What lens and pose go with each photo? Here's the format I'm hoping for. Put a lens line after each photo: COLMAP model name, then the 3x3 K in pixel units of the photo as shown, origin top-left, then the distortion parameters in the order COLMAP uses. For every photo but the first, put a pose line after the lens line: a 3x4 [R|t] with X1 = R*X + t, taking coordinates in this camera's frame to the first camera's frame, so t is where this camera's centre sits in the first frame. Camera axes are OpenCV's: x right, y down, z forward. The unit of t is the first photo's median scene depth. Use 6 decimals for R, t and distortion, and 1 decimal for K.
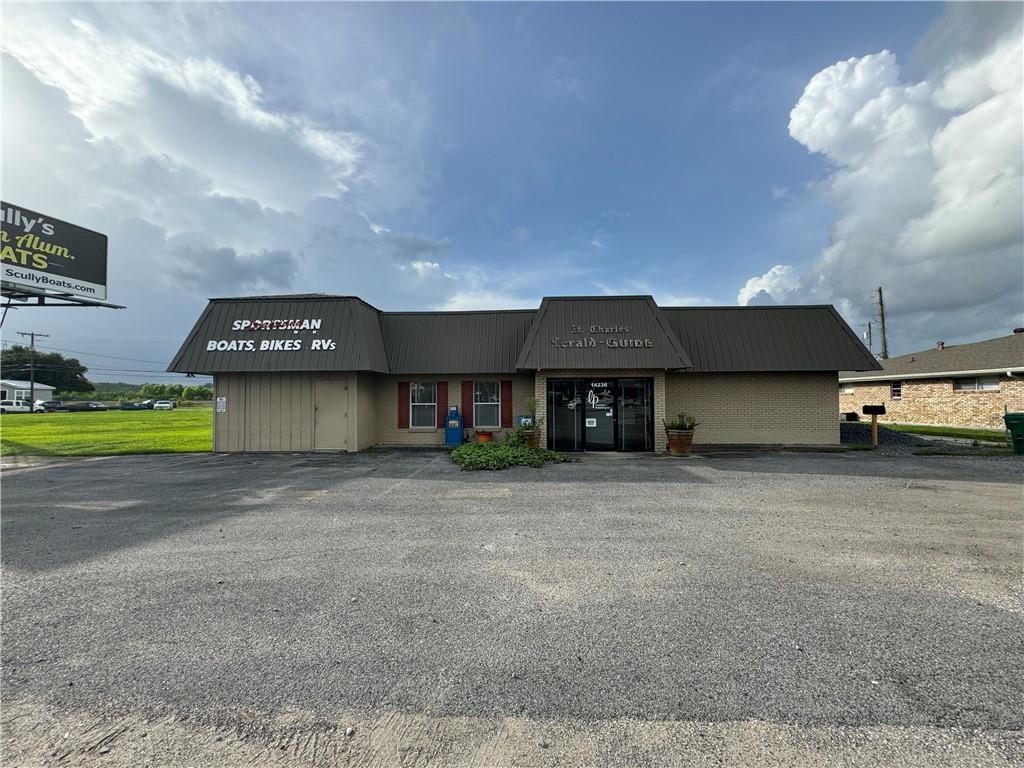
lens RADIAL K [[408.3, 0, 514.3], [0, 408.3, 384.0], [0, 0, 1]] dist [-0.008573, 0.002508]
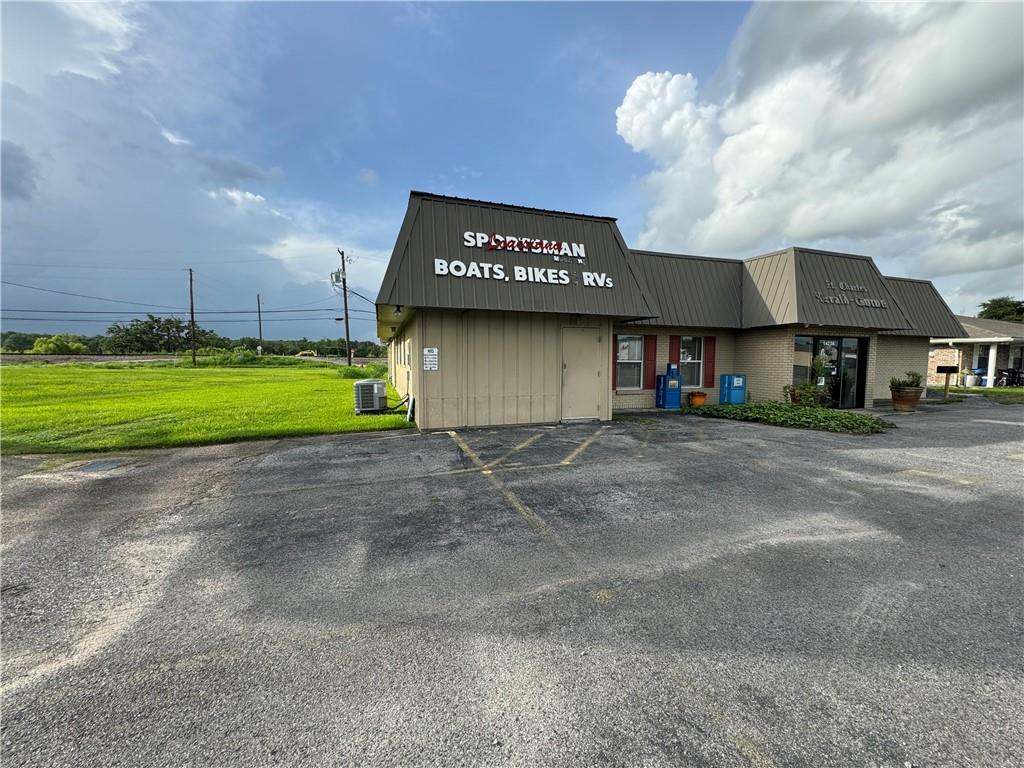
lens RADIAL K [[408.3, 0, 509.2], [0, 408.3, 384.5], [0, 0, 1]] dist [-0.008573, 0.002508]
pose [[0.930878, -0.011308, 0.365155, -0.851186], [-0.023918, 0.995490, 0.091800, 0.027999], [-0.364546, -0.094188, 0.926410, 0.335006]]
